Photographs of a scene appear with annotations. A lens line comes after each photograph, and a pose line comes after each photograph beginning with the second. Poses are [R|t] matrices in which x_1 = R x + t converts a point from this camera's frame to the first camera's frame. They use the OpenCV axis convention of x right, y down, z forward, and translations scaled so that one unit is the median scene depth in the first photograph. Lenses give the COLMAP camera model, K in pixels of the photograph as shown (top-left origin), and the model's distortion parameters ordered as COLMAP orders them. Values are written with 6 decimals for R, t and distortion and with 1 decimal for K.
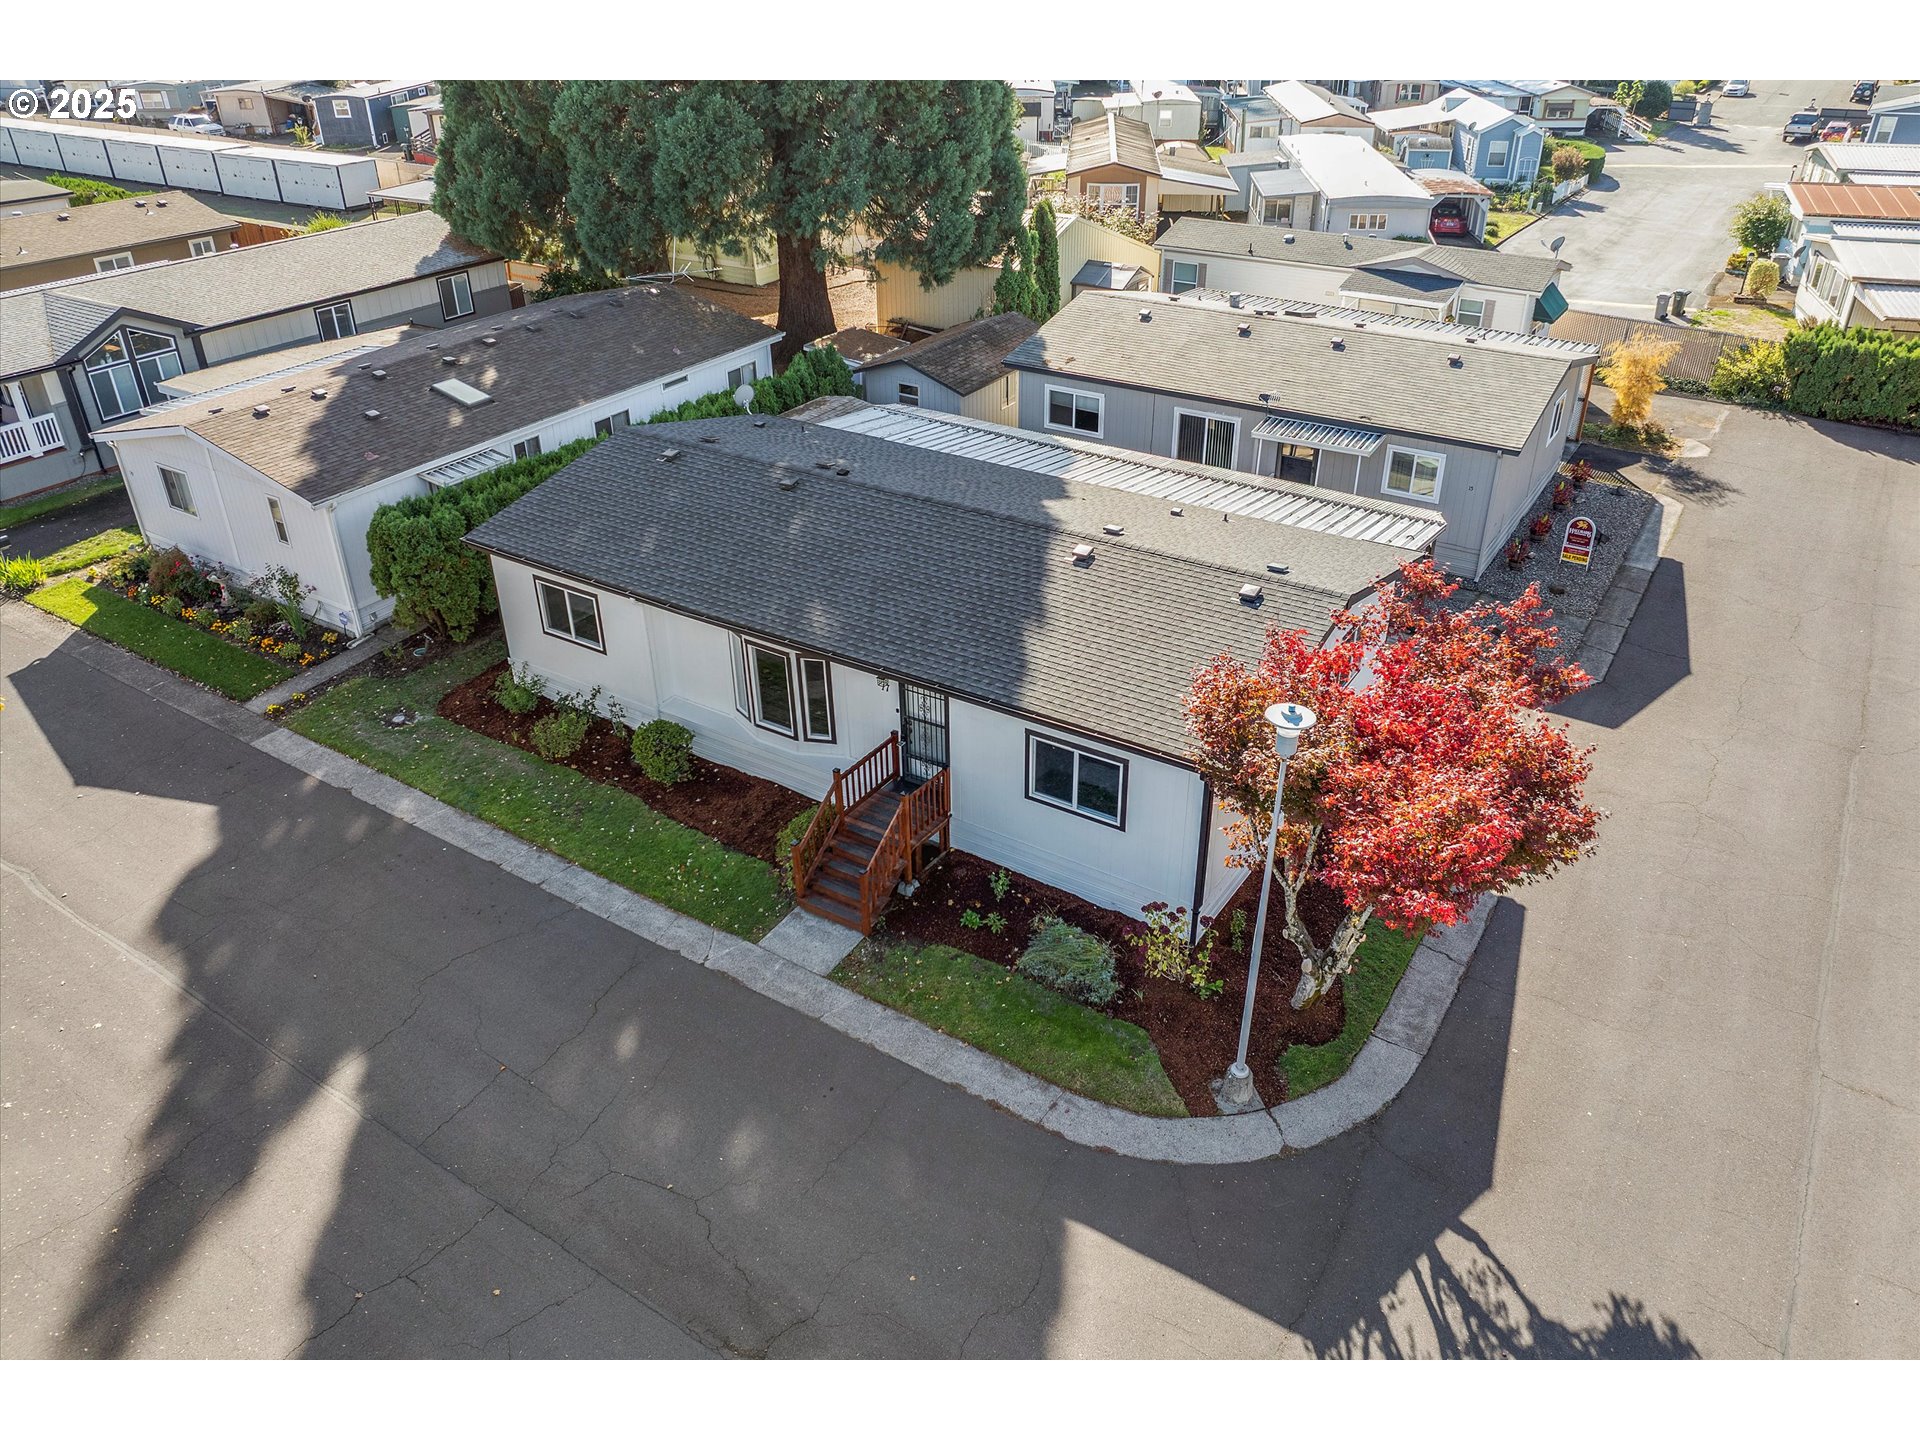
lens RADIAL K [[1356.4, 0, 942.2], [0, 1356.4, 718.9], [0, 0, 1]] dist [-0.044743, 0.004646]
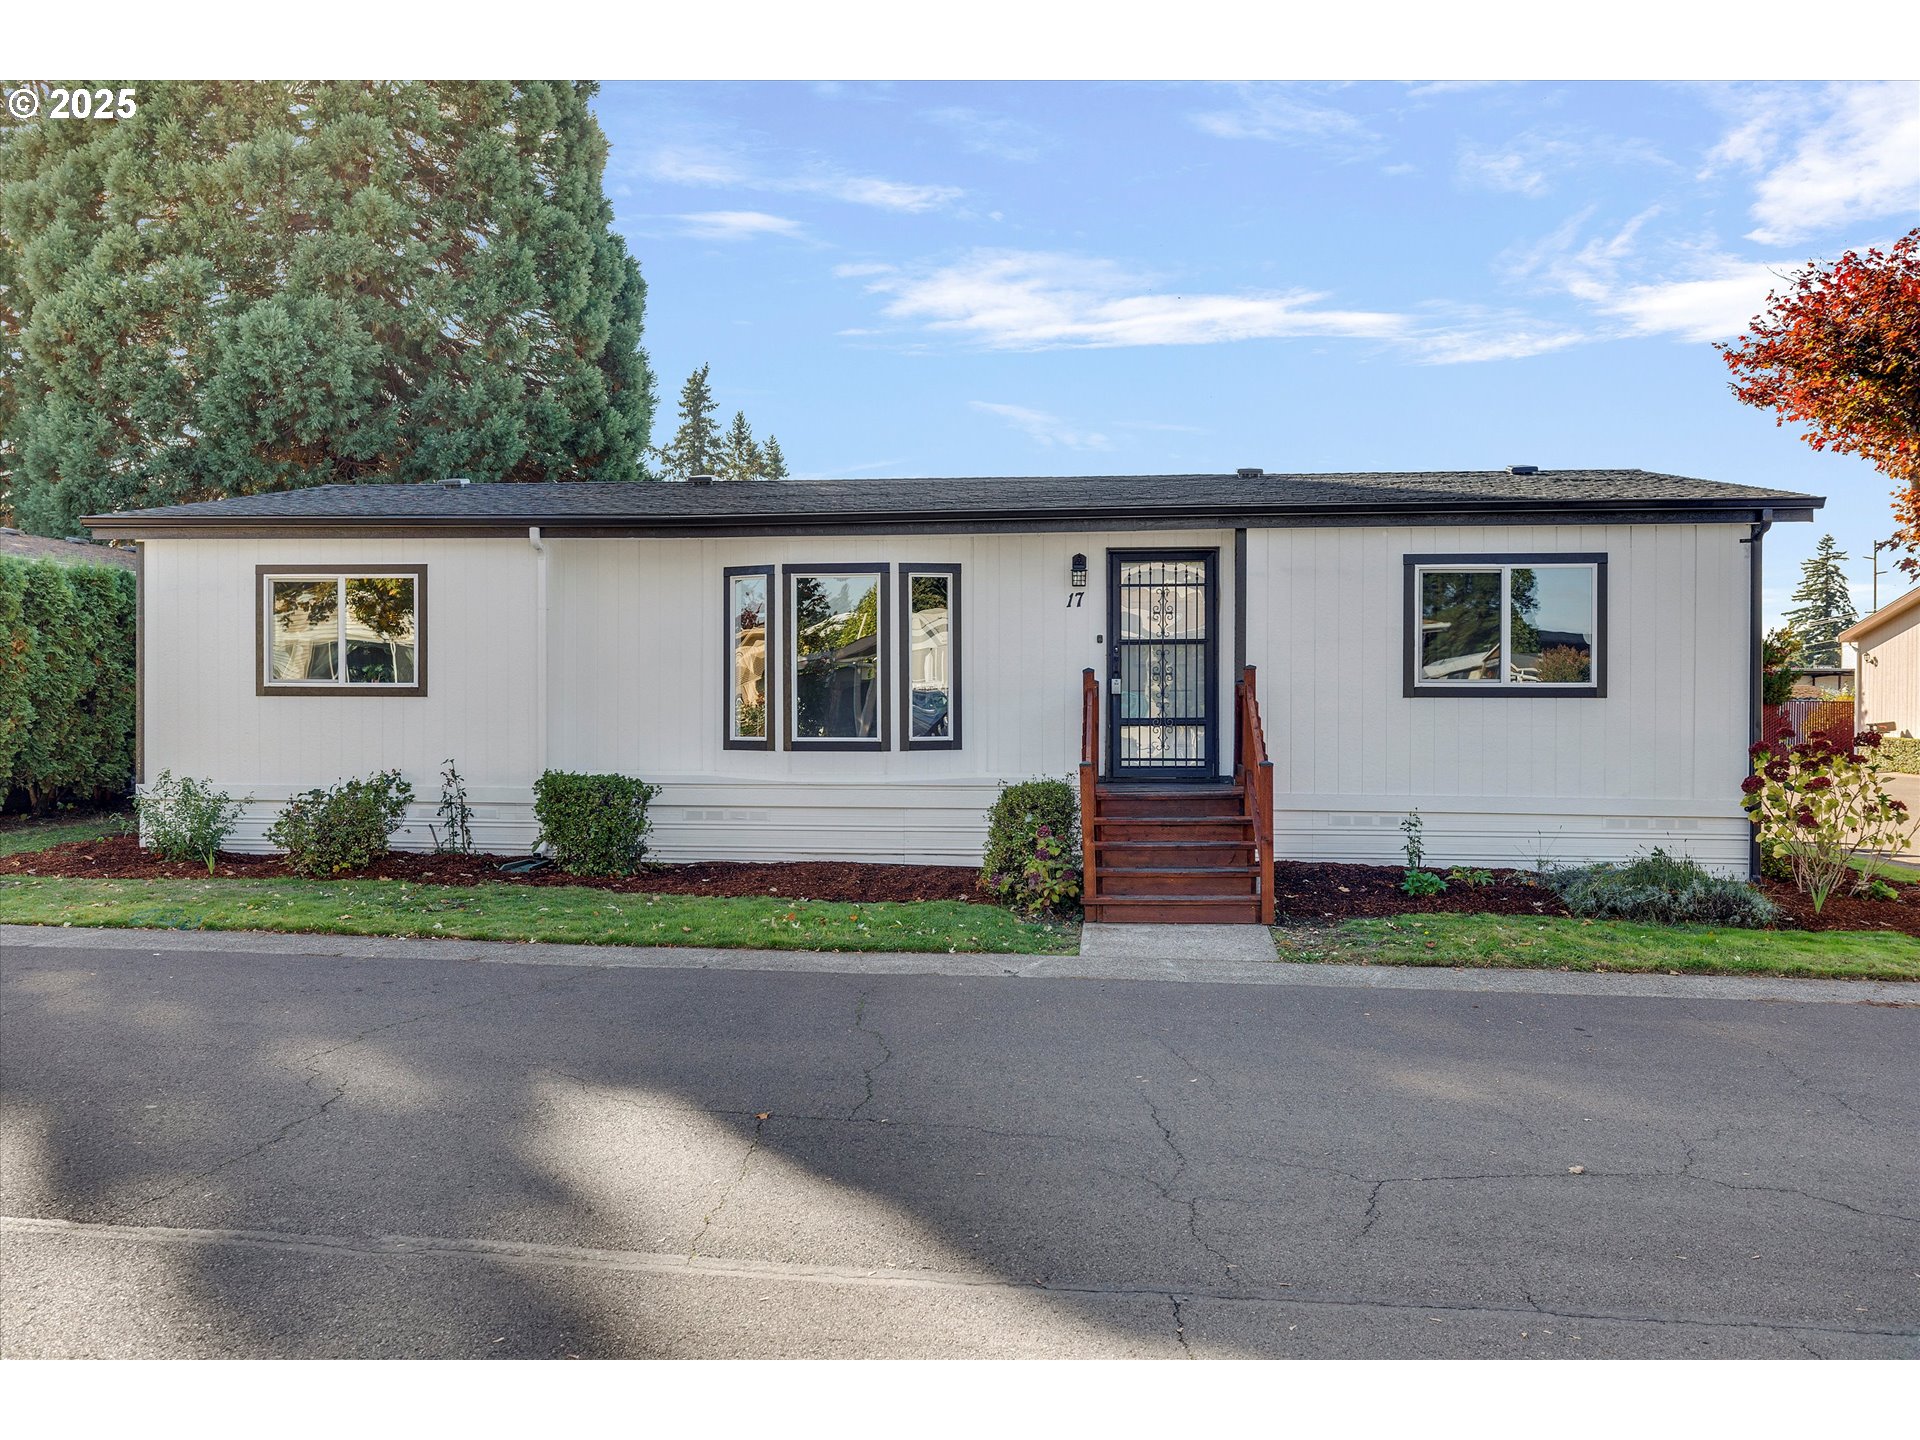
lens RADIAL K [[1488.9, 0, 966.1], [0, 1488.9, 689.1], [0, 0, 1]] dist [-0.002007, 0.003072]
pose [[0.886593, 0.016612, 0.462251, -0.327406], [0.221518, 0.862051, -0.455849, 0.250641], [-0.406057, 0.506550, 0.760609, 0.490689]]
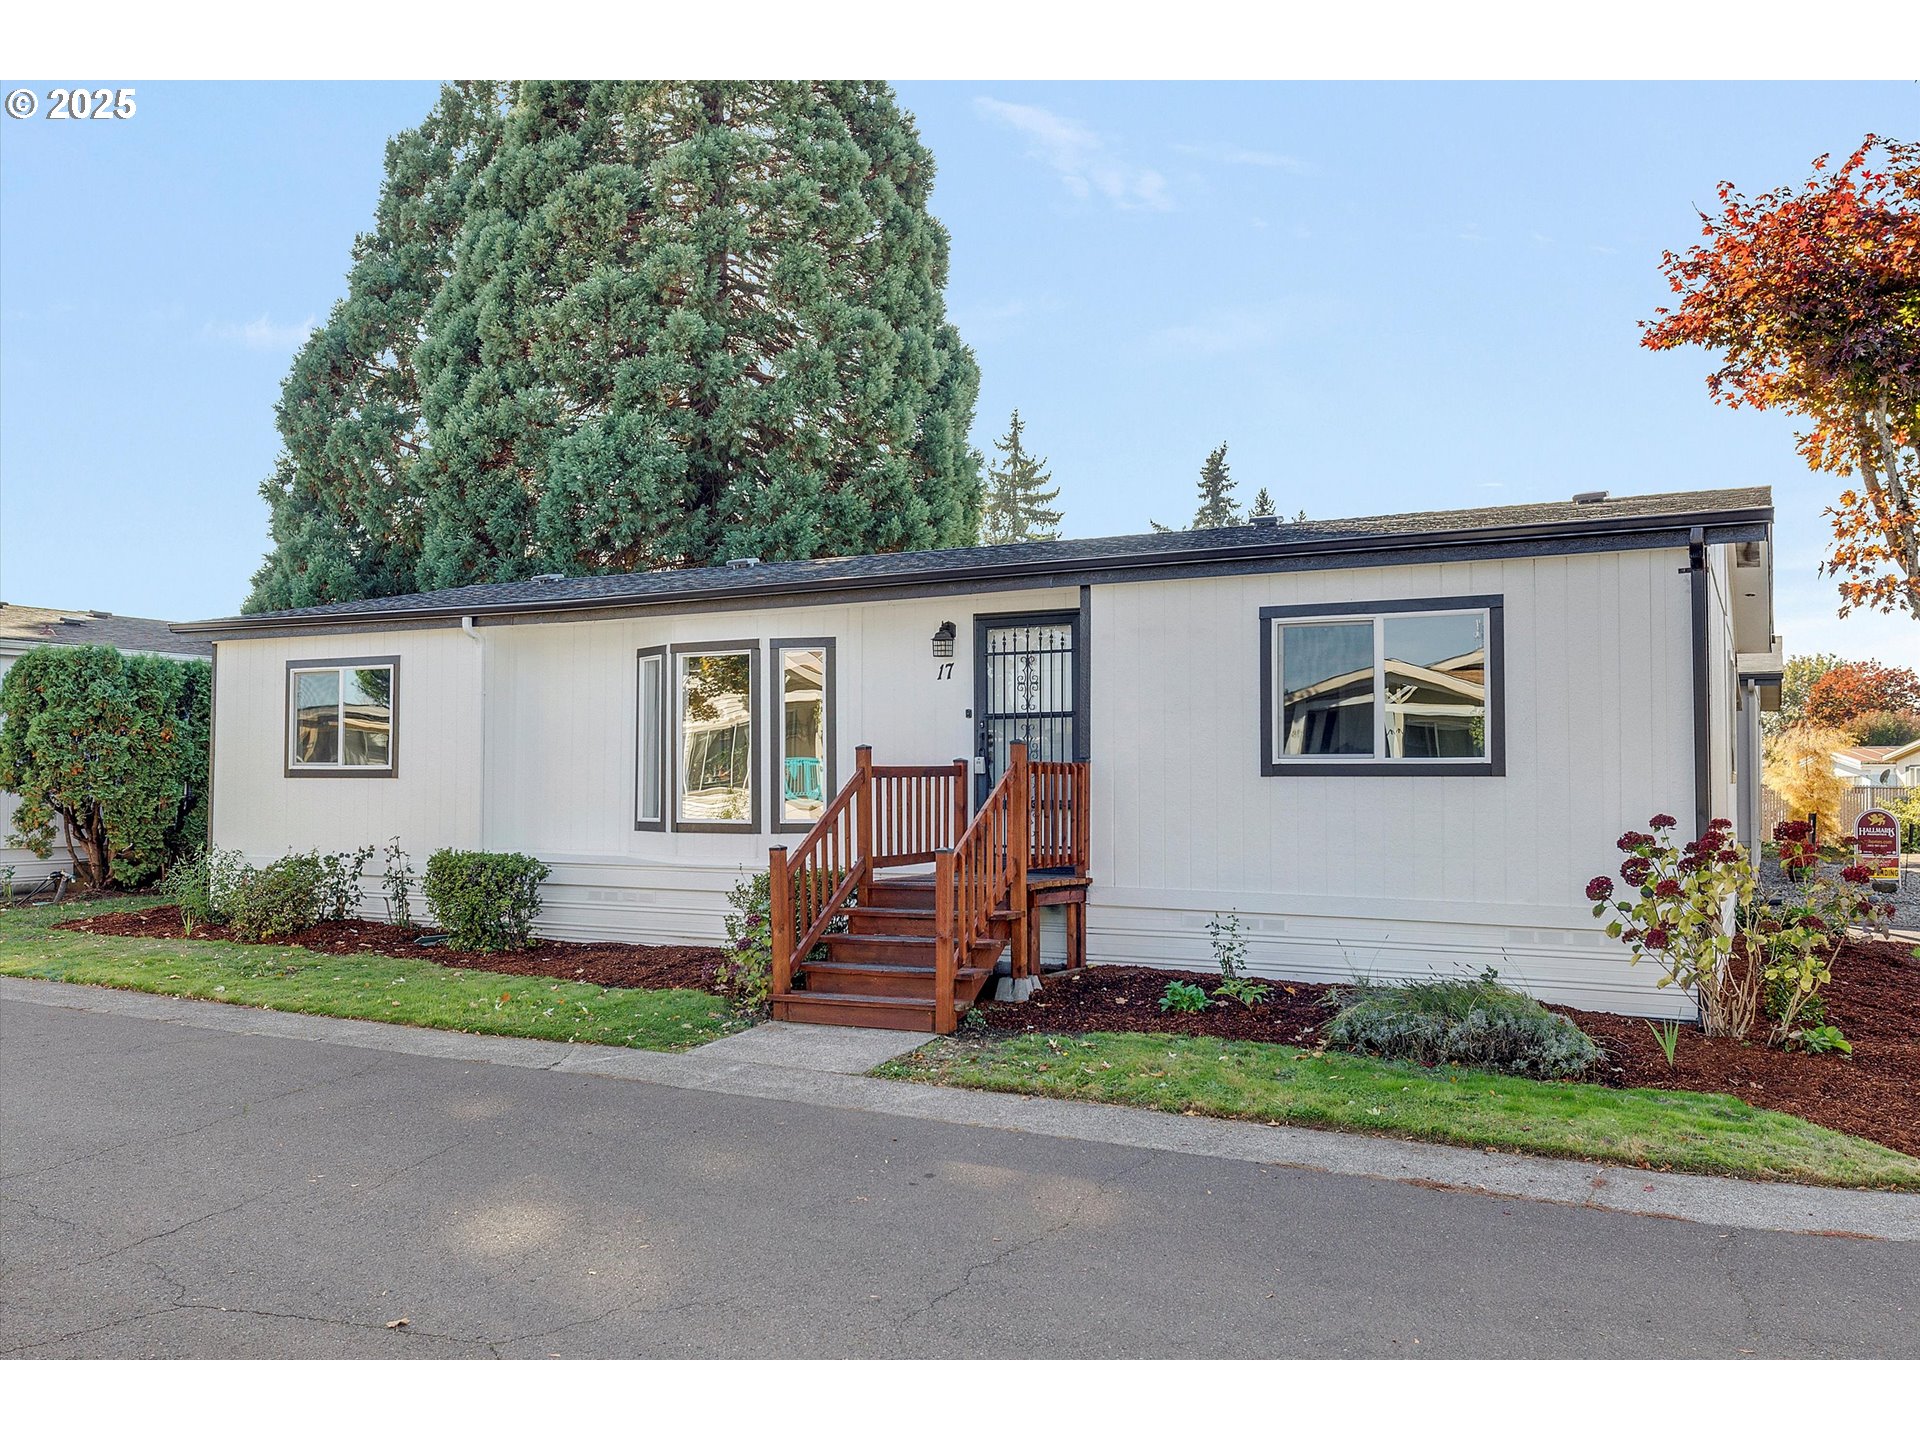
lens RADIAL K [[1541.0, 0, 965.8], [0, 1541.0, 686.7], [0, 0, 1]] dist [0.006703, 0.001492]
pose [[0.994979, 0.021067, 0.097840, -0.081296], [0.037054, 0.830587, -0.555655, 0.276901], [-0.092971, 0.556490, 0.825636, 0.444376]]
